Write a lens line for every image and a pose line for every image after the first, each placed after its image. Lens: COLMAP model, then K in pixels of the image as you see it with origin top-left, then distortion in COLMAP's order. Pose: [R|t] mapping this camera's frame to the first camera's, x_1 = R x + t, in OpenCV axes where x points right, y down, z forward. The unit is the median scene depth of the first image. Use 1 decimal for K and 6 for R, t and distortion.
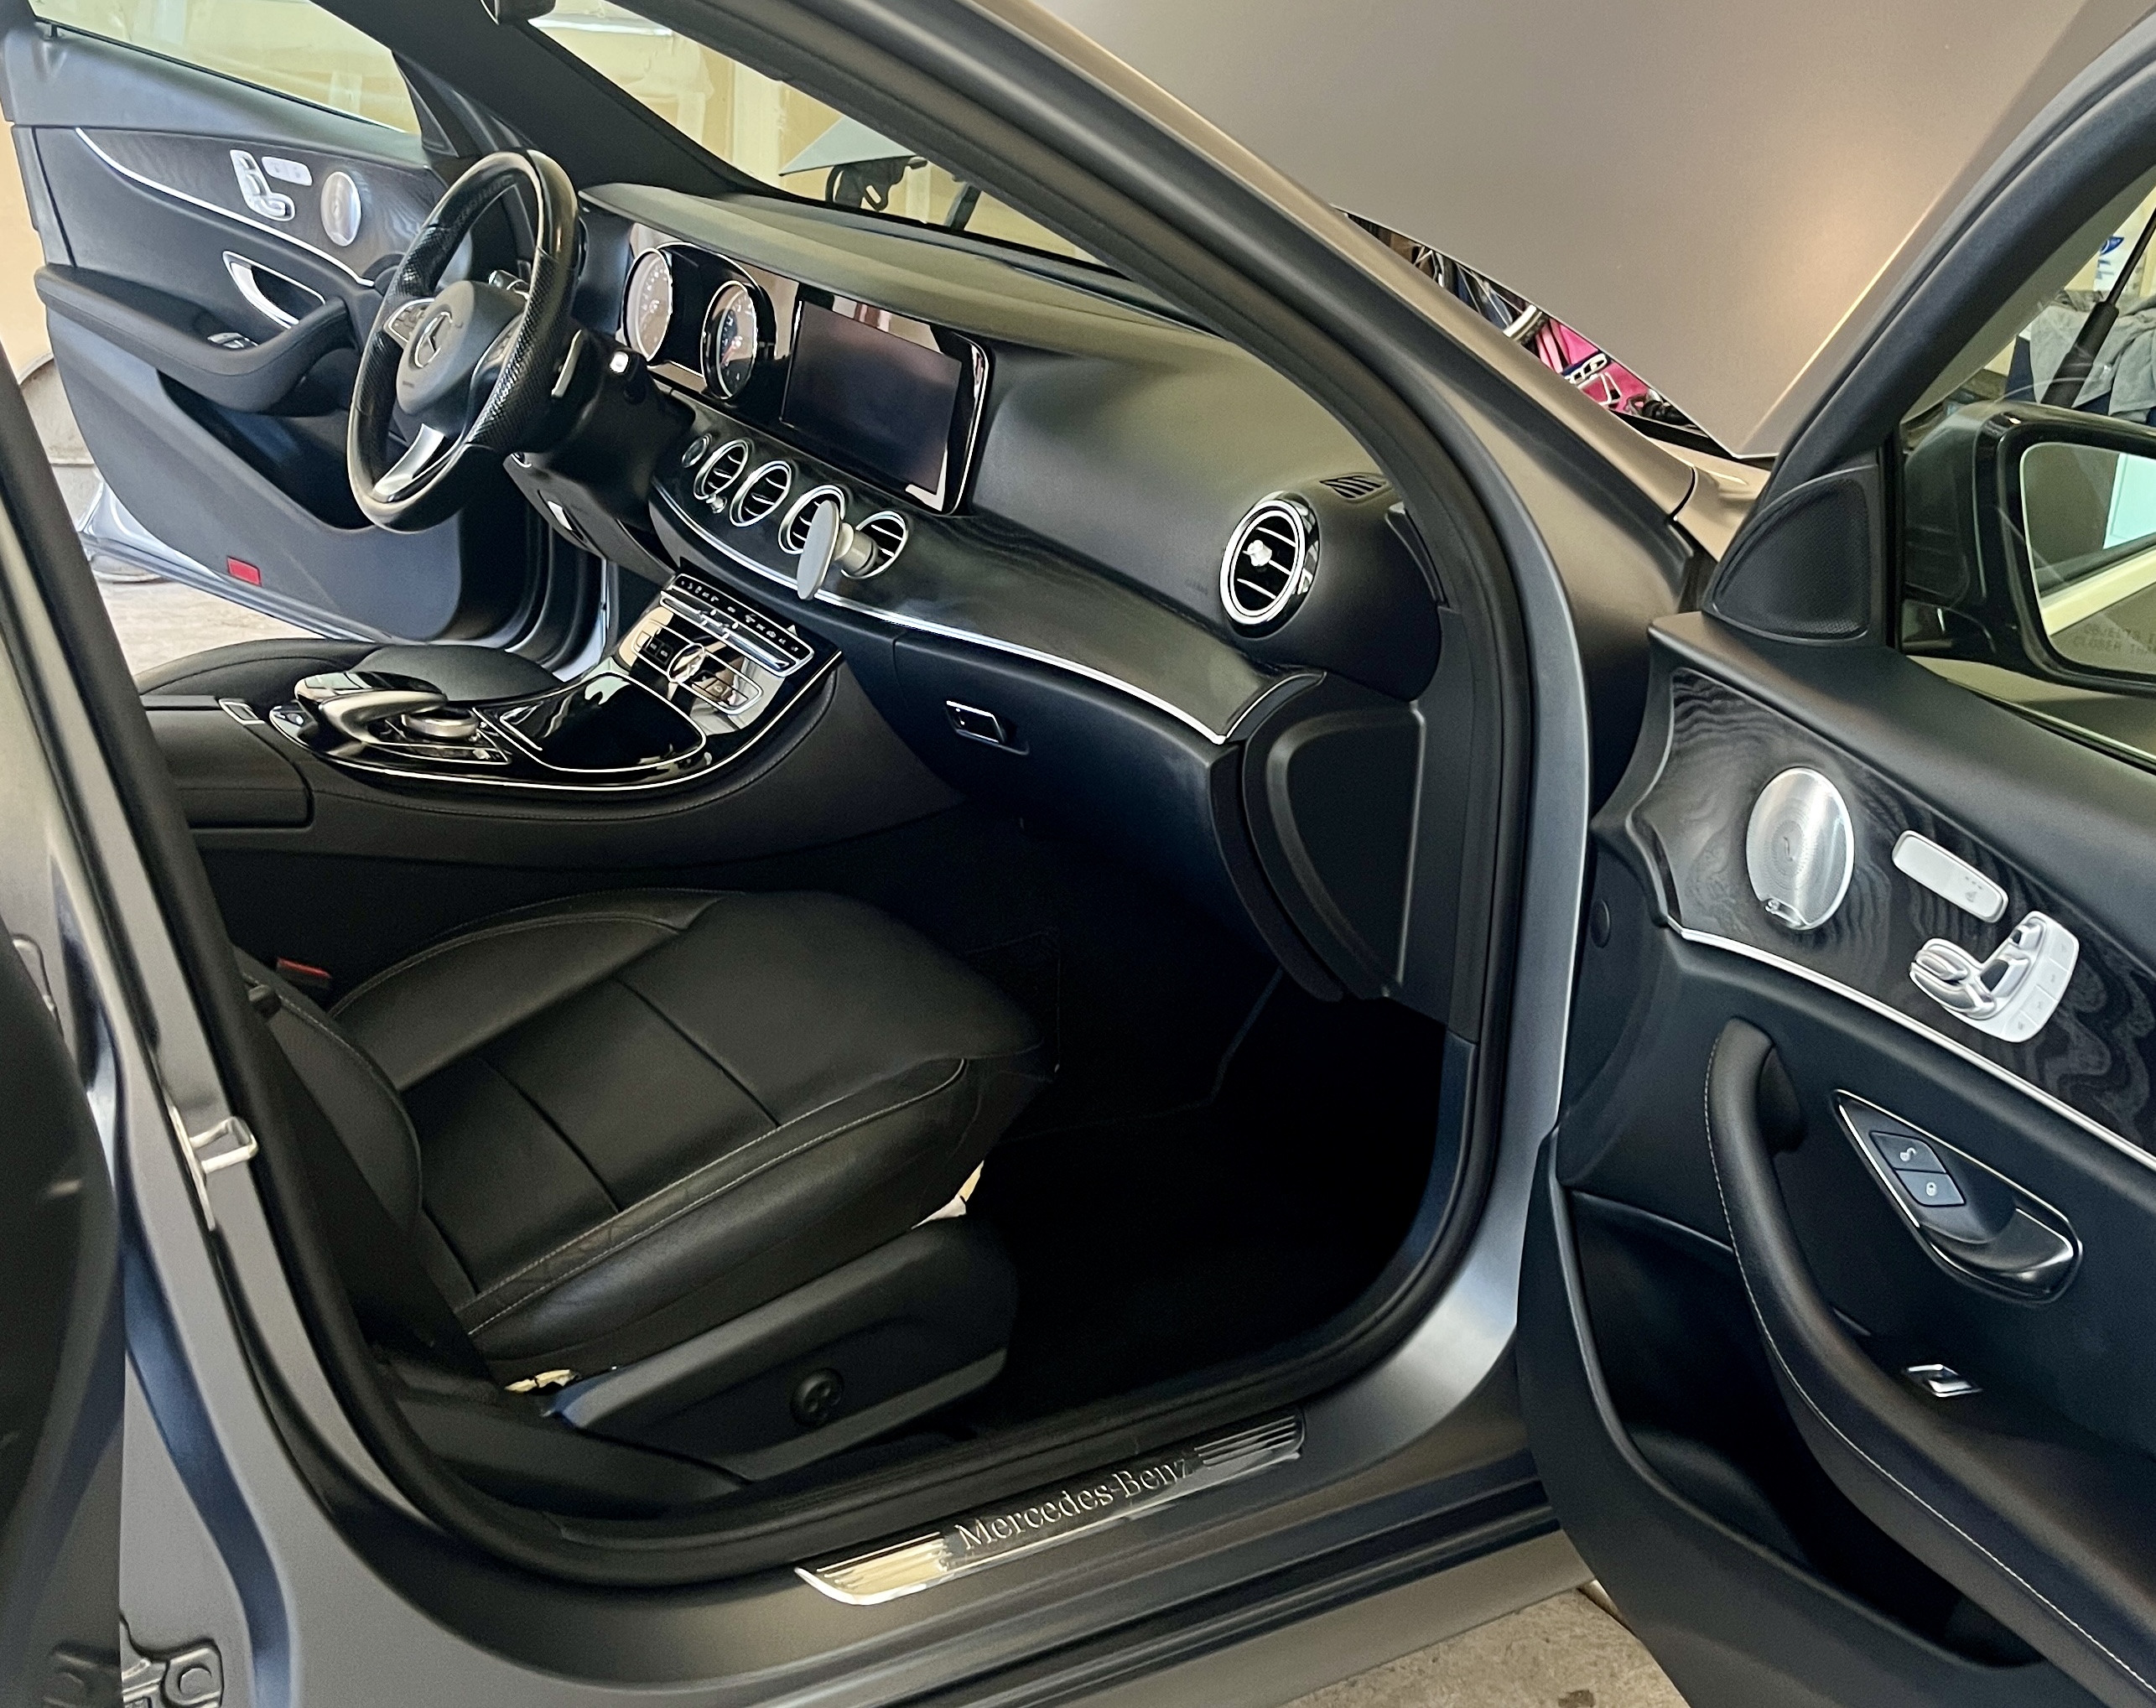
lens RADIAL K [[2425.6, 0, 1095.3], [0, 2425.6, 860.7], [0, 0, 1]] dist [0.026422, 0.000000]
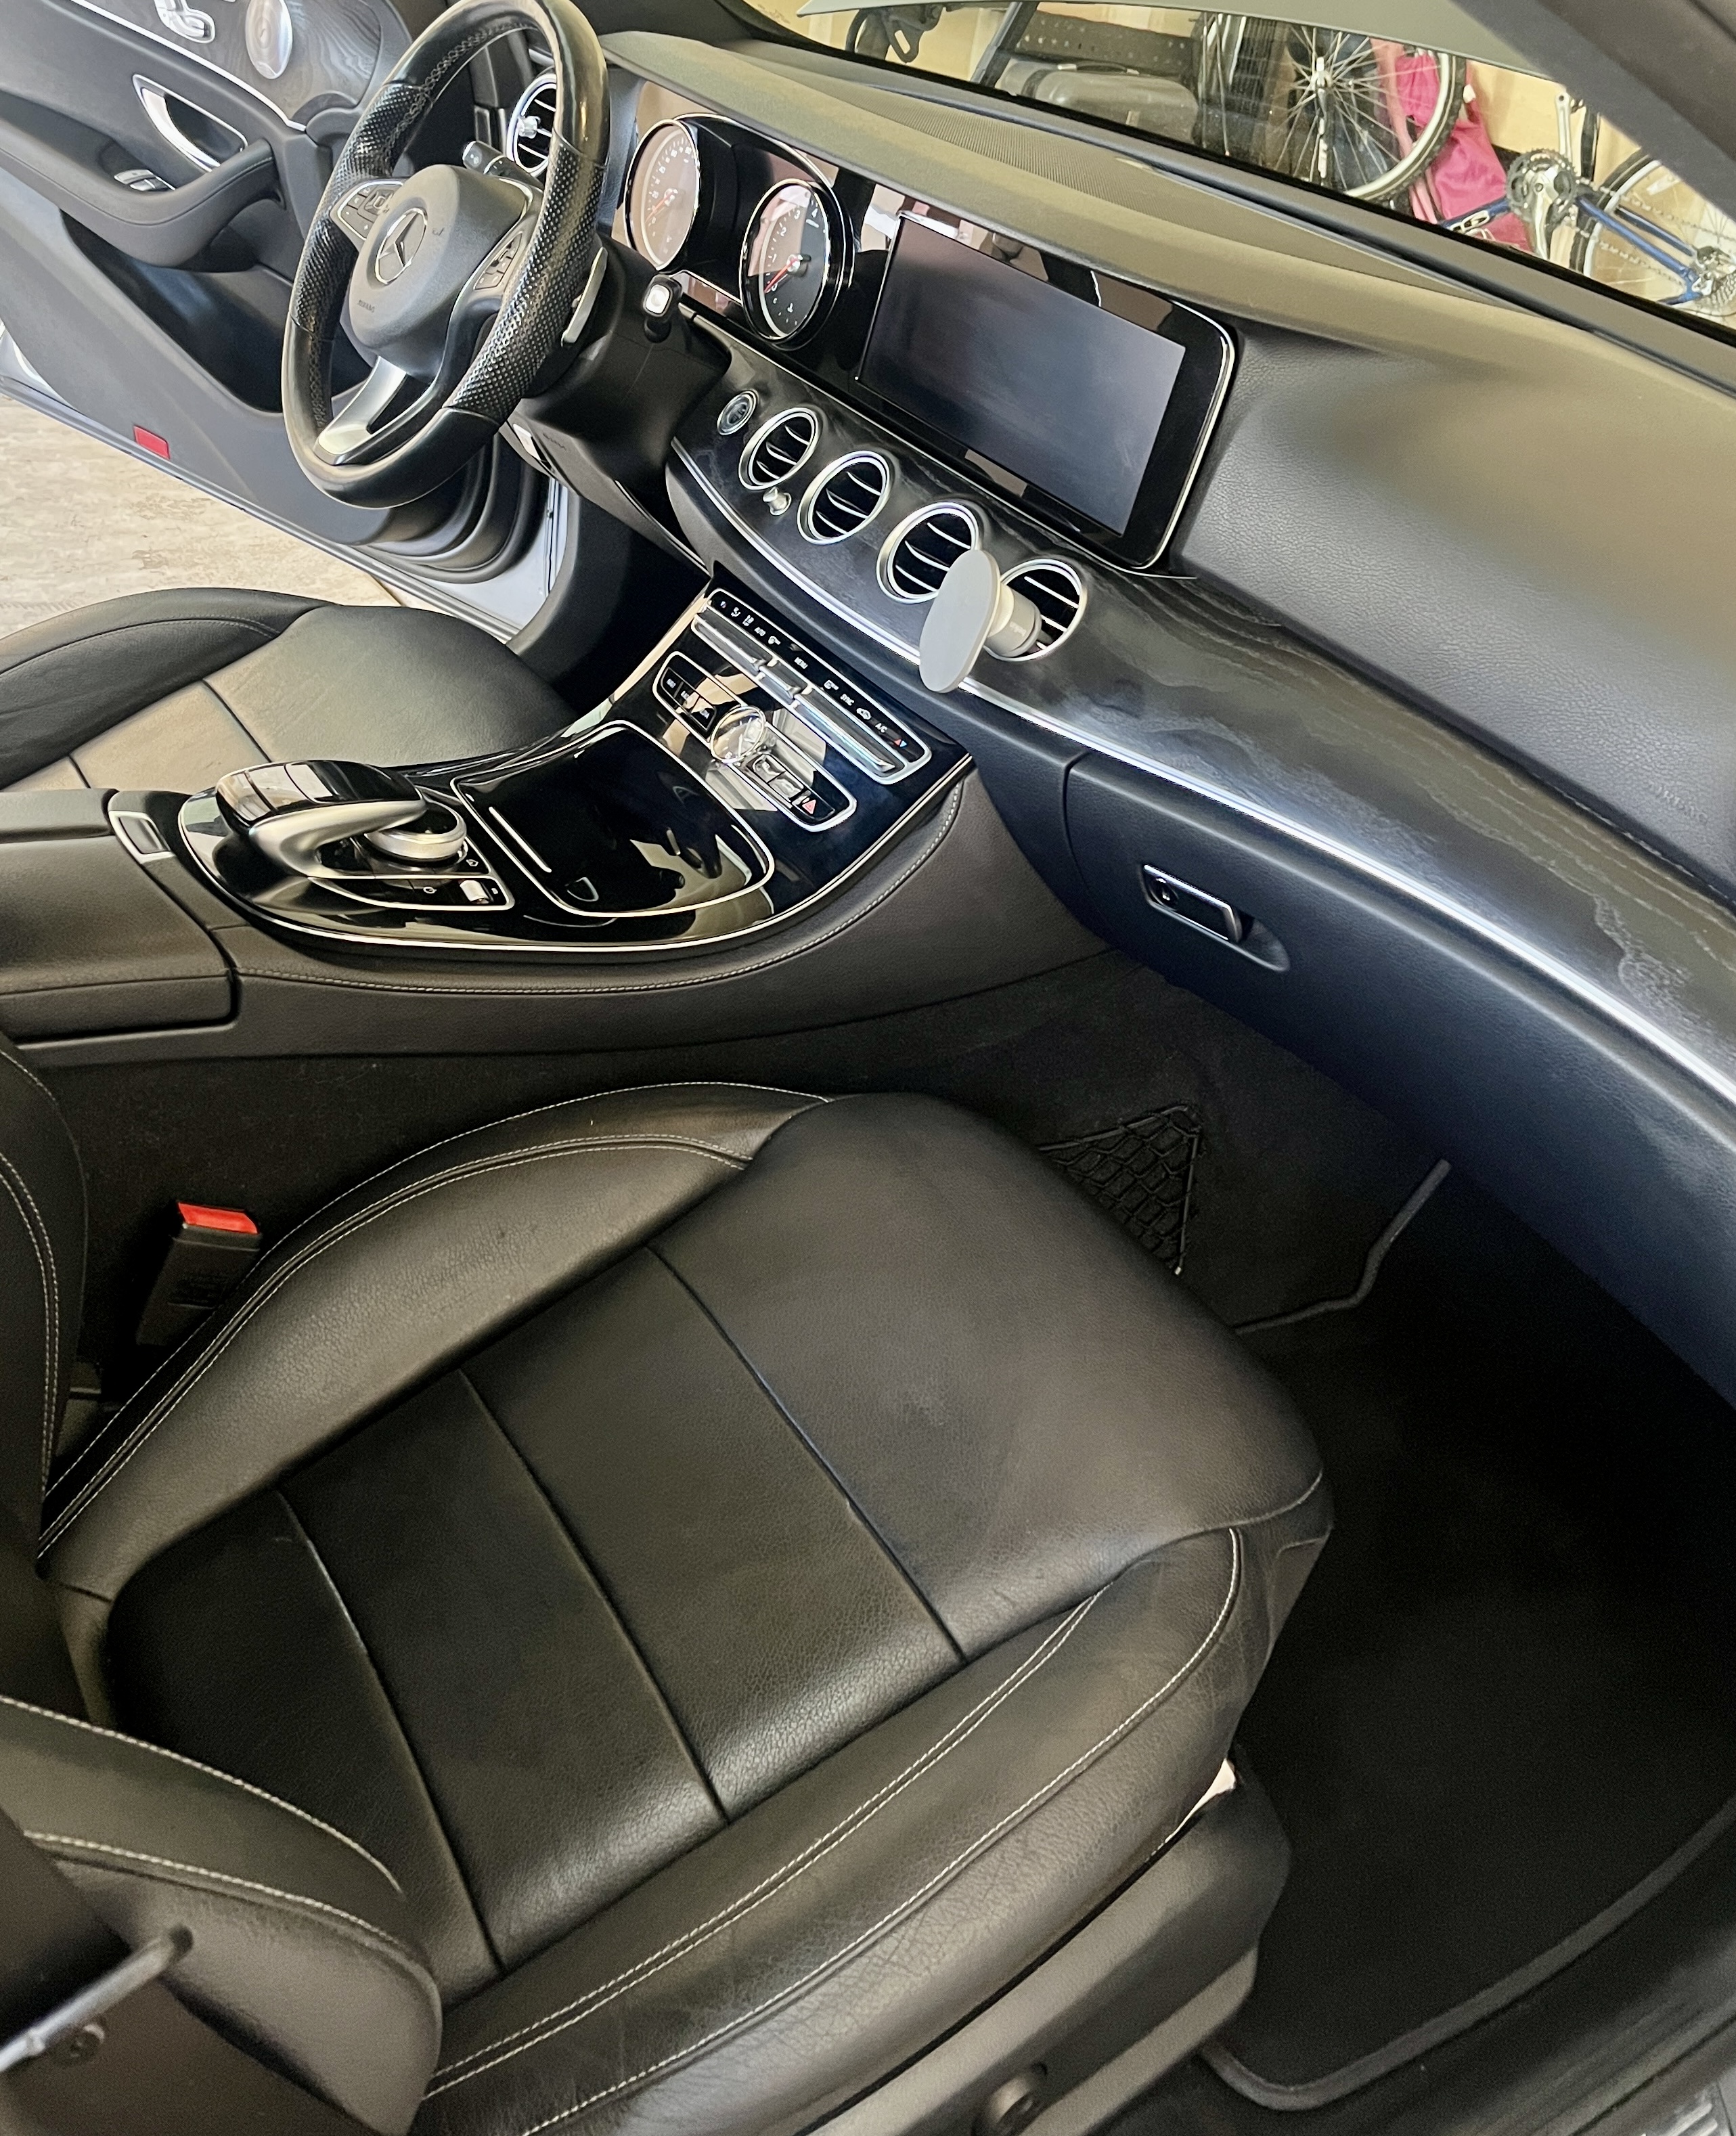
lens RADIAL K [[2444.2, 0, 852.0], [0, 2444.2, 1068.4], [0, 0, 1]] dist [0.036708, 0.000000]
pose [[0.996685, 0.062236, -0.052405, -0.080782], [-0.054733, 0.989453, 0.134119, -0.075291], [0.060199, -0.130806, 0.989579, 0.234314]]
